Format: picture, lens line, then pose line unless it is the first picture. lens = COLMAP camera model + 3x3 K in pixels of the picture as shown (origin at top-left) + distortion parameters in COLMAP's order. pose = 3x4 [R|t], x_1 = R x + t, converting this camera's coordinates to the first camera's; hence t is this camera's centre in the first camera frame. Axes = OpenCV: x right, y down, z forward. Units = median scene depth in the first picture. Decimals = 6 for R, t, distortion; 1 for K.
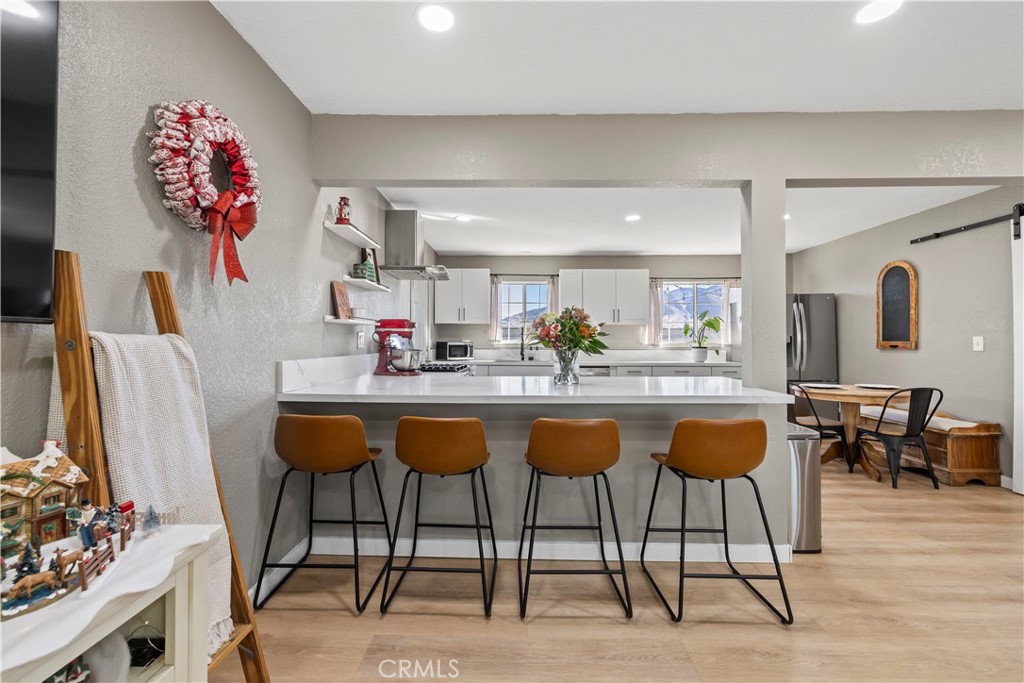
lens RADIAL K [[431.8, 0, 506.7], [0, 431.8, 334.0], [0, 0, 1]] dist [-0.001708, -0.000080]
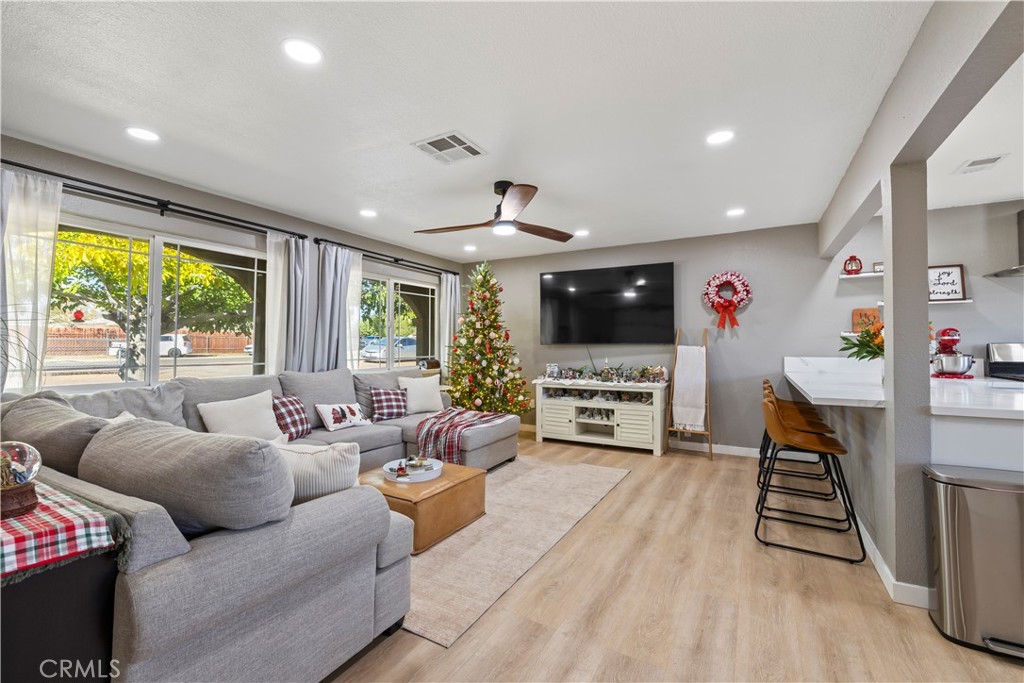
lens RADIAL K [[429.1, 0, 509.8], [0, 429.1, 335.3], [0, 0, 1]] dist [0.001590, 0.000455]
pose [[-0.478507, -0.022009, -0.877808, 1.181115], [0.017020, 0.999266, -0.034332, 0.002209], [0.877919, -0.031368, -0.477781, 0.485234]]
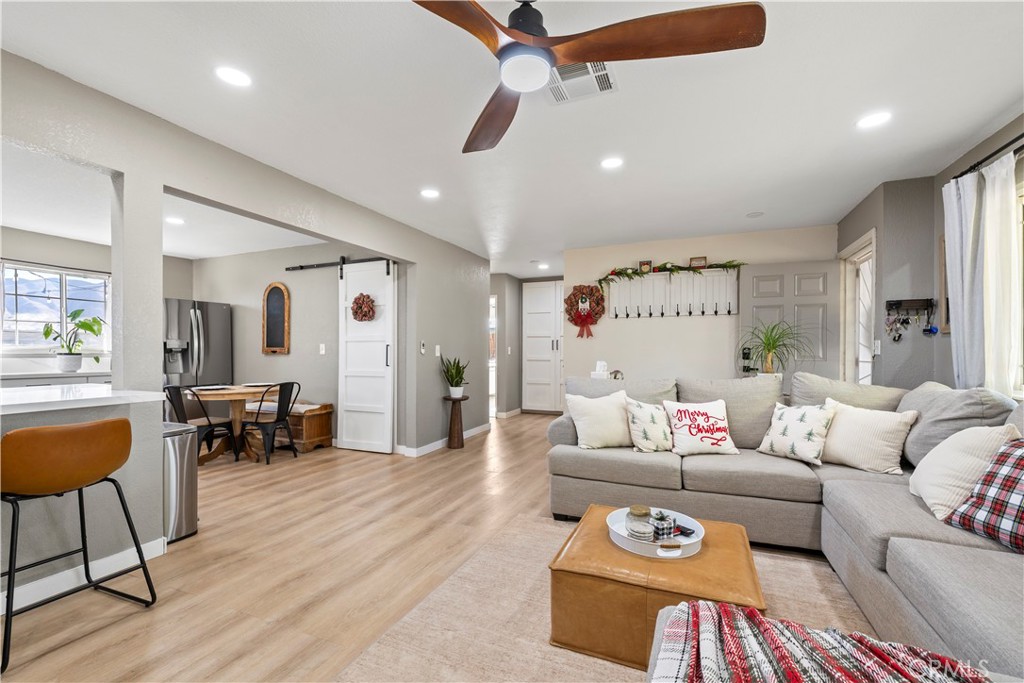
lens RADIAL K [[435.2, 0, 509.3], [0, 435.2, 355.4], [0, 0, 1]] dist [0.000650, 0.000069]
pose [[0.369422, -0.005685, 0.929245, -0.009439], [-0.019052, 0.999725, 0.013690, 0.011809], [-0.929067, -0.022762, 0.369212, -0.103809]]
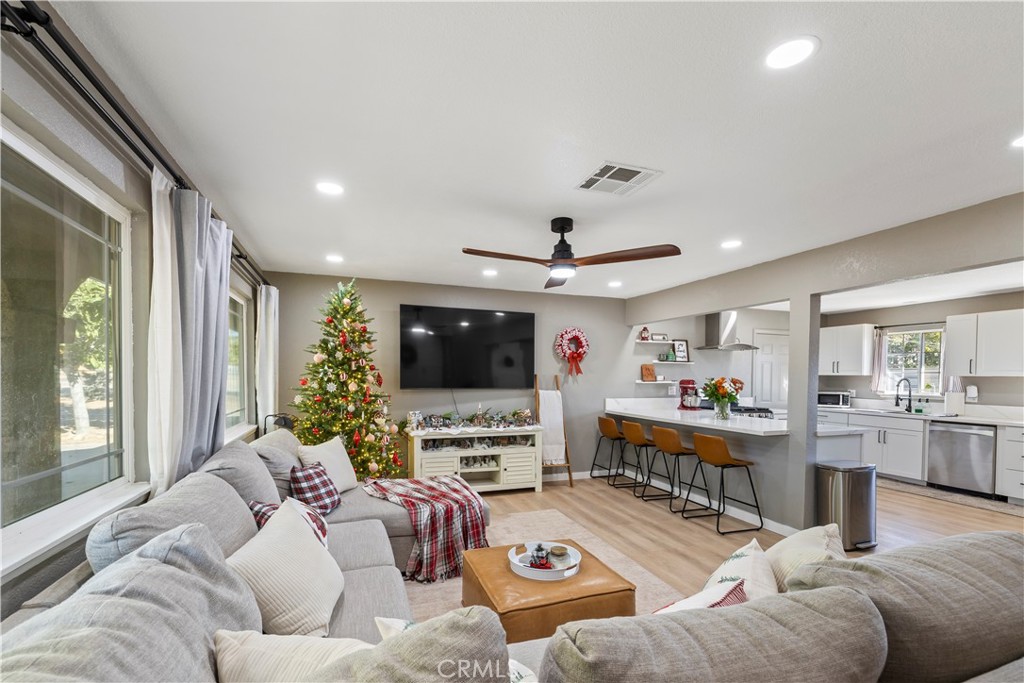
lens RADIAL K [[448.6, 0, 507.5], [0, 448.6, 387.1], [0, 0, 1]] dist [0.001710, -0.000385]
pose [[0.351237, 0.021999, -0.936028, 1.164582], [0.010653, 0.999565, 0.027490, -0.058641], [0.936226, -0.019627, 0.350850, -0.365267]]
